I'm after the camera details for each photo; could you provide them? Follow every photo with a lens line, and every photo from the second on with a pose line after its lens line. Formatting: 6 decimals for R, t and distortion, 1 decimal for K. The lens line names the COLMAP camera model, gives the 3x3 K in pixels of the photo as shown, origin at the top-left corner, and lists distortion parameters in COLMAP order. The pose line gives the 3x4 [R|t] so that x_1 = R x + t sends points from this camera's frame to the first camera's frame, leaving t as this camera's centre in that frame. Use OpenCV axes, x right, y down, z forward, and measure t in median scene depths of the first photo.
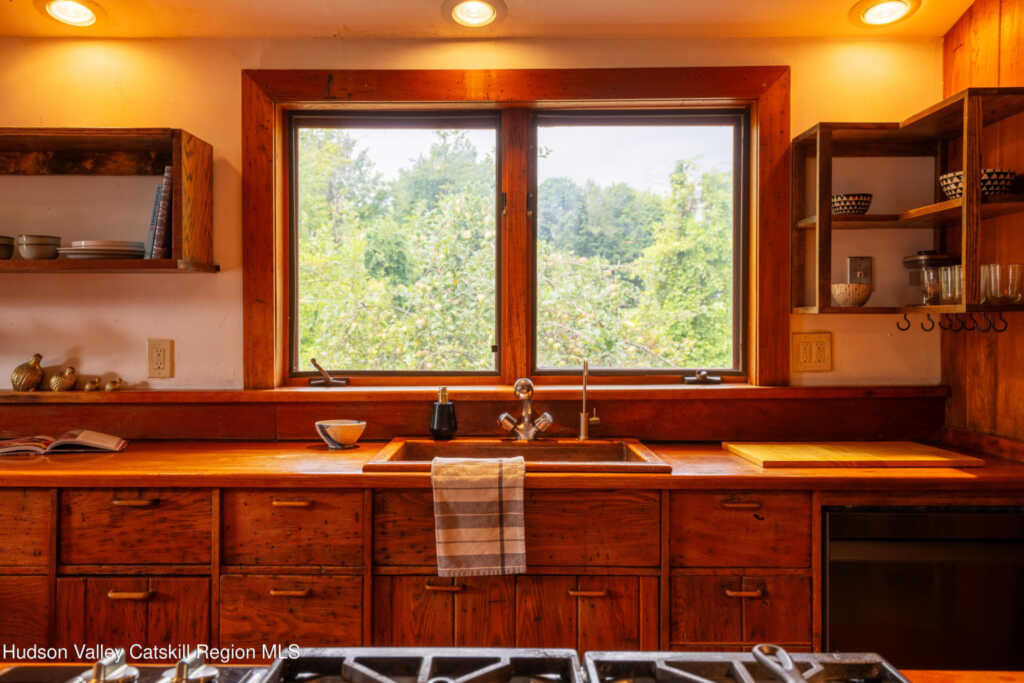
lens RADIAL K [[892.0, 0, 512.0], [0, 892.0, 341.5], [0, 0, 1]] dist [0.004305, 0.000177]
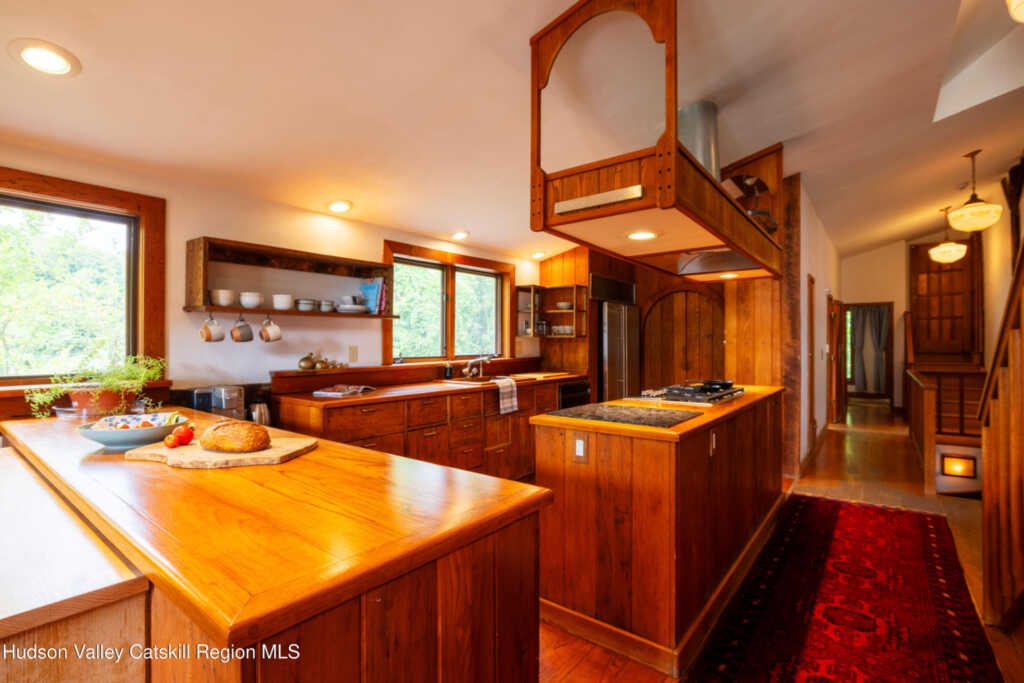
lens RADIAL K [[468.1, 0, 512.0], [0, 468.1, 341.5], [0, 0, 1]] dist [-0.019594, 0.005208]
pose [[0.627483, -0.000653, 0.778630, -1.140446], [0.008591, 0.999945, -0.006085, -0.002053], [-0.778583, 0.010507, 0.627454, -0.121523]]
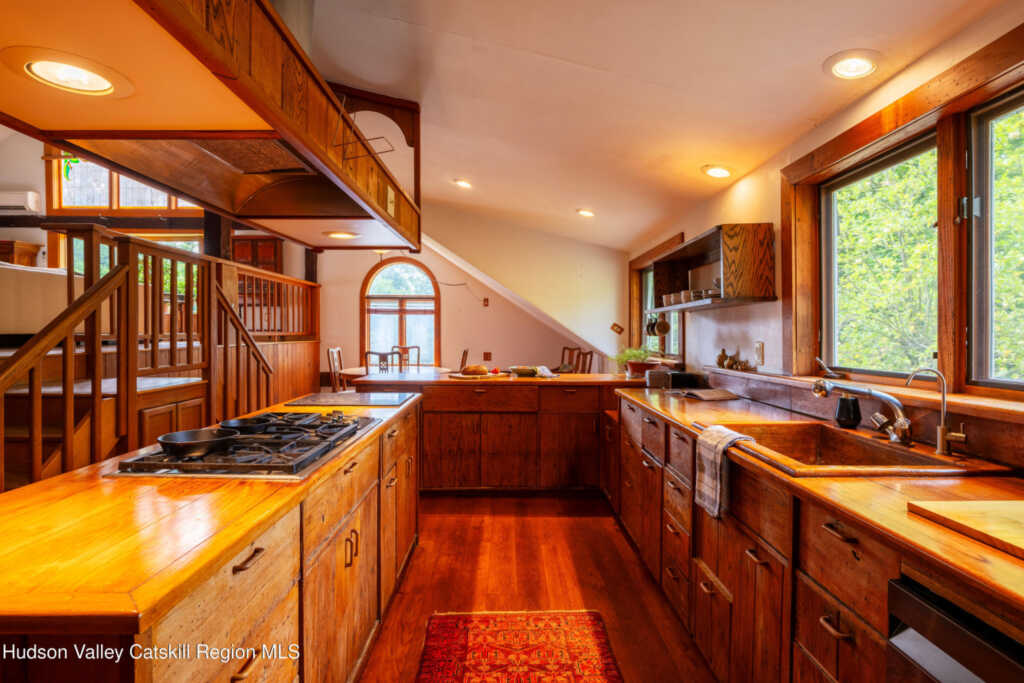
lens RADIAL K [[548.6, 0, 512.0], [0, 548.6, 341.5], [0, 0, 1]] dist [0.000112, 0.000124]
pose [[-0.004349, 0.011712, -0.999922, 0.666517], [-0.001270, 0.999931, 0.011718, -0.016172], [0.999990, 0.001321, -0.004334, 0.541676]]
